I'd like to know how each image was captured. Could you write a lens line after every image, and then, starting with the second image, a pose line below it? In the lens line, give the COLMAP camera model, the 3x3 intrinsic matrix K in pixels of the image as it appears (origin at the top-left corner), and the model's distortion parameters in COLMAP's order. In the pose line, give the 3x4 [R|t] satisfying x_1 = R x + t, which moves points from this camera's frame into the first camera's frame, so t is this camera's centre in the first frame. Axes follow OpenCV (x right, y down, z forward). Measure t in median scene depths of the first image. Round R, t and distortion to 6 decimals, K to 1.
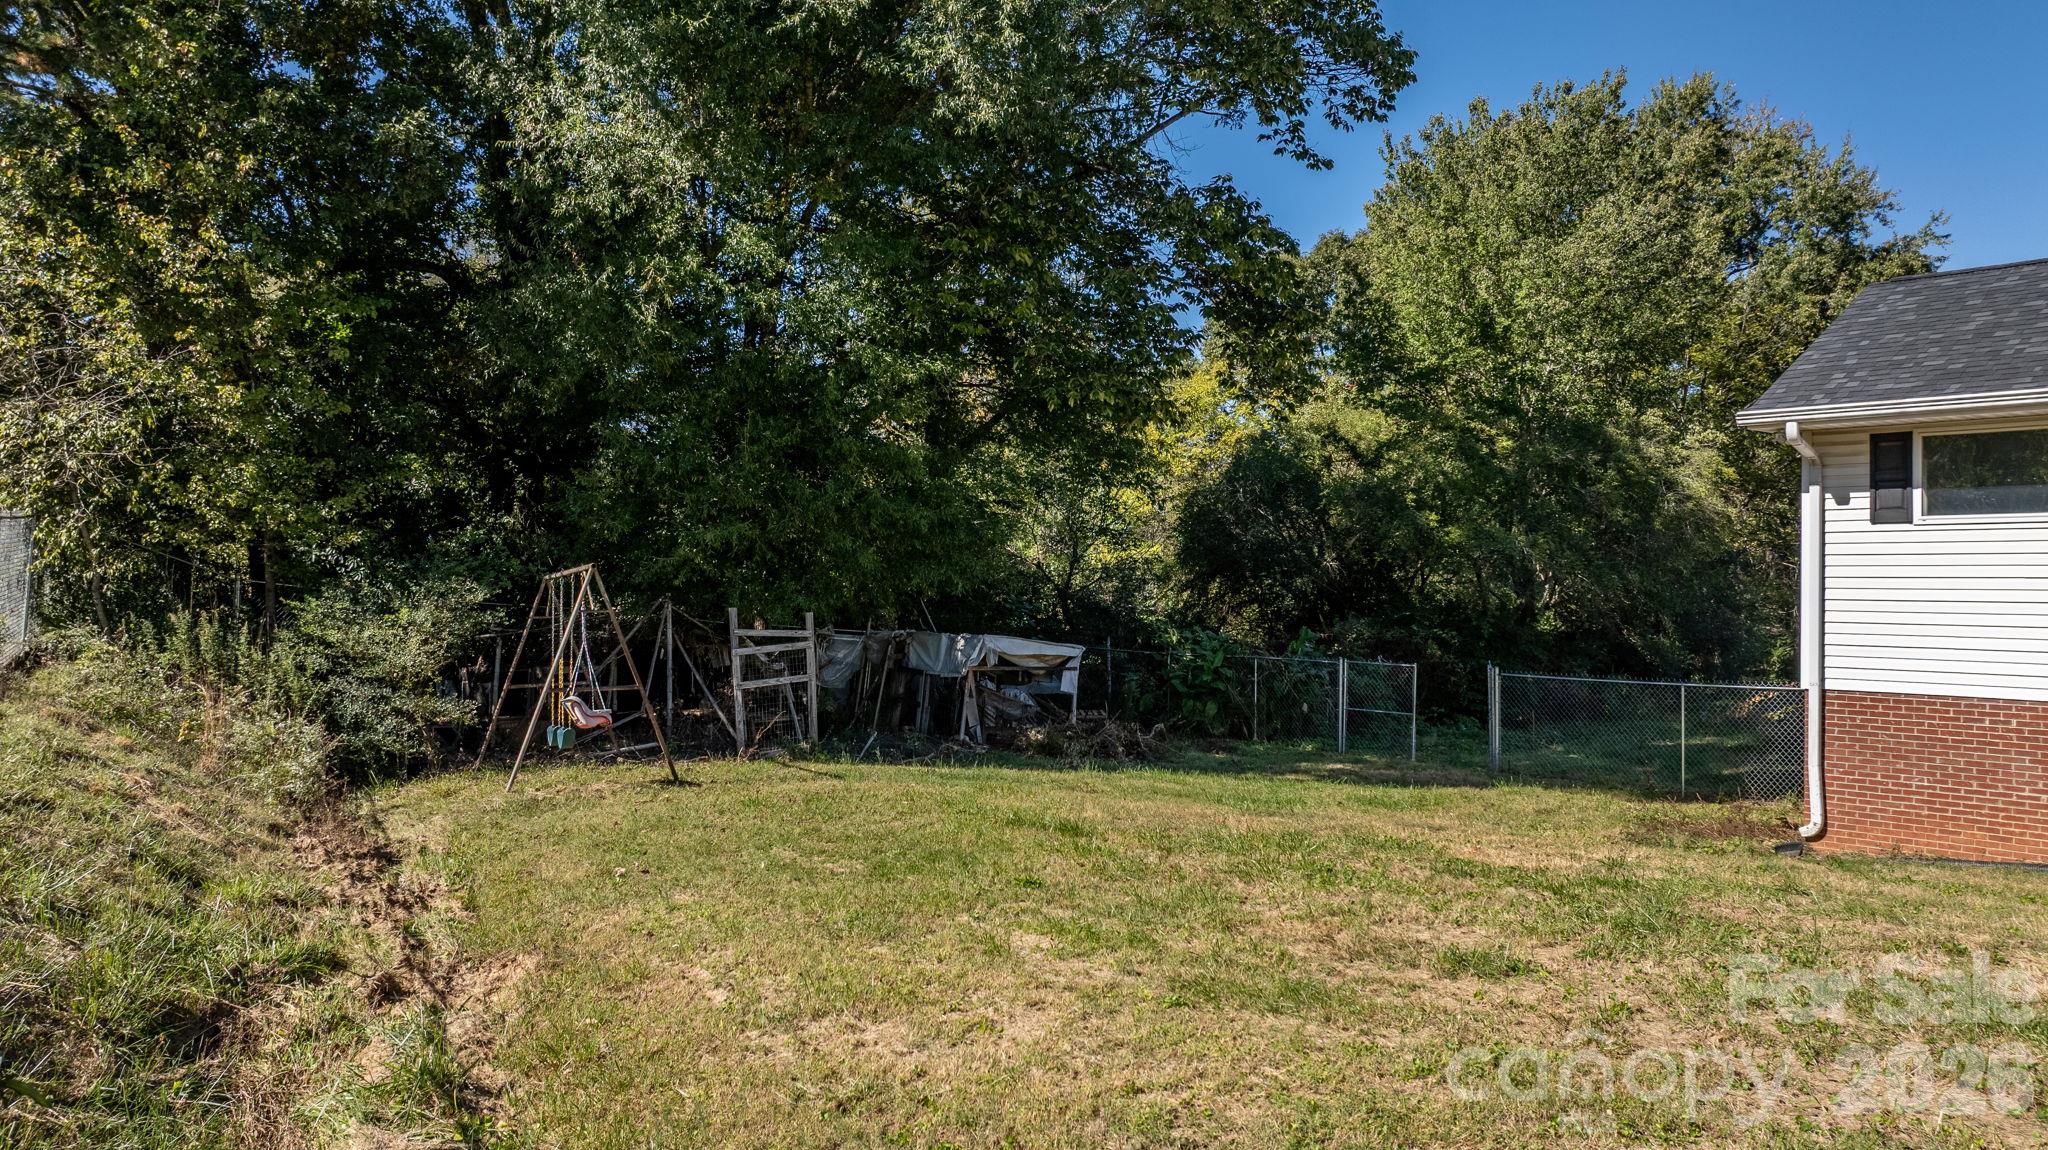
lens RADIAL K [[1439.3, 0, 1019.3], [0, 1439.3, 583.0], [0, 0, 1]] dist [-0.020190, 0.014407]
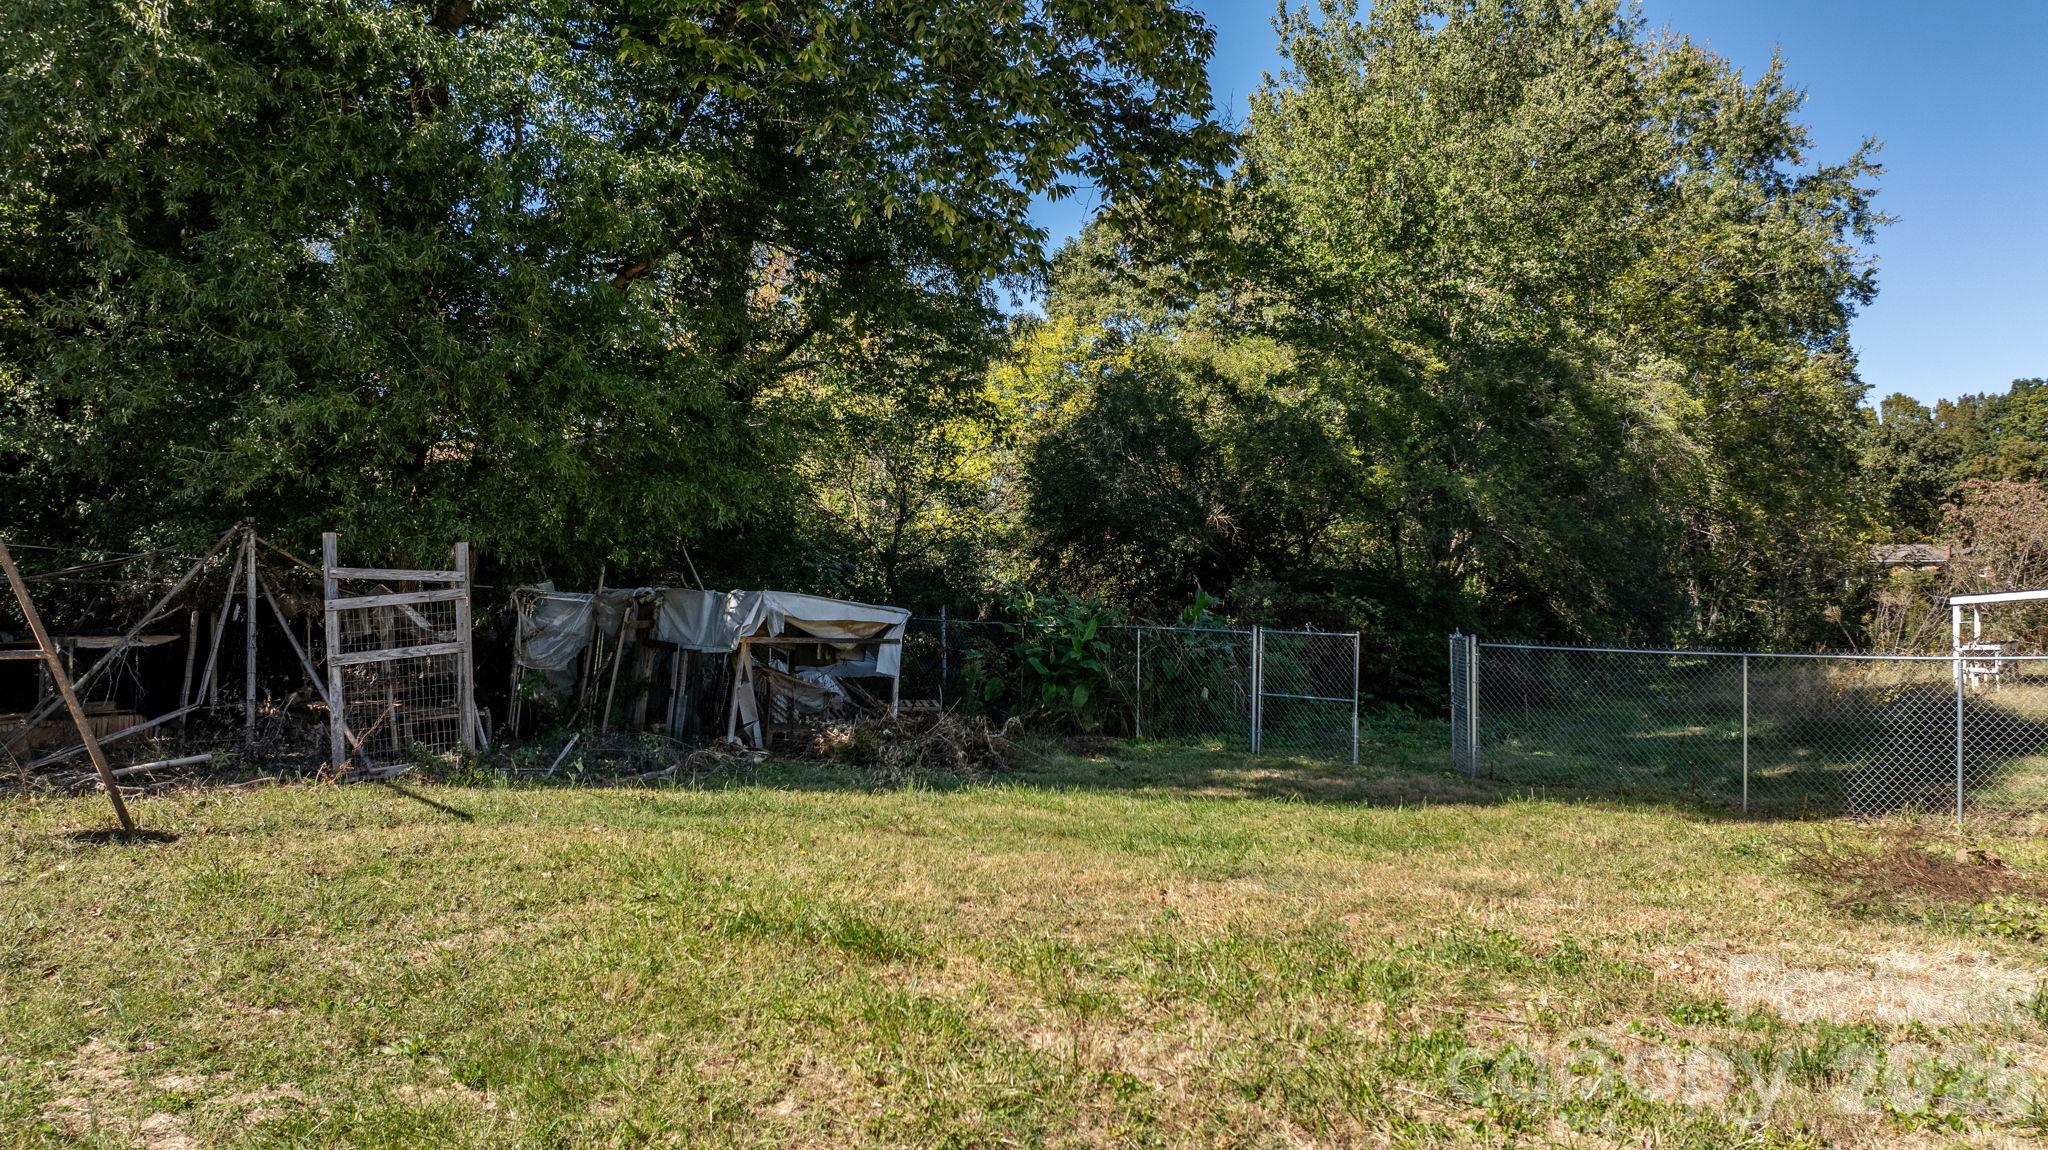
lens RADIAL K [[1439.3, 0, 1024.2], [0, 1439.3, 570.7], [0, 0, 1]] dist [-0.020190, 0.014407]
pose [[0.992917, 0.002557, 0.118779, 0.015692], [-0.001943, 0.999984, -0.005287, 0.026705], [-0.118791, 0.005019, 0.992907, 0.267236]]
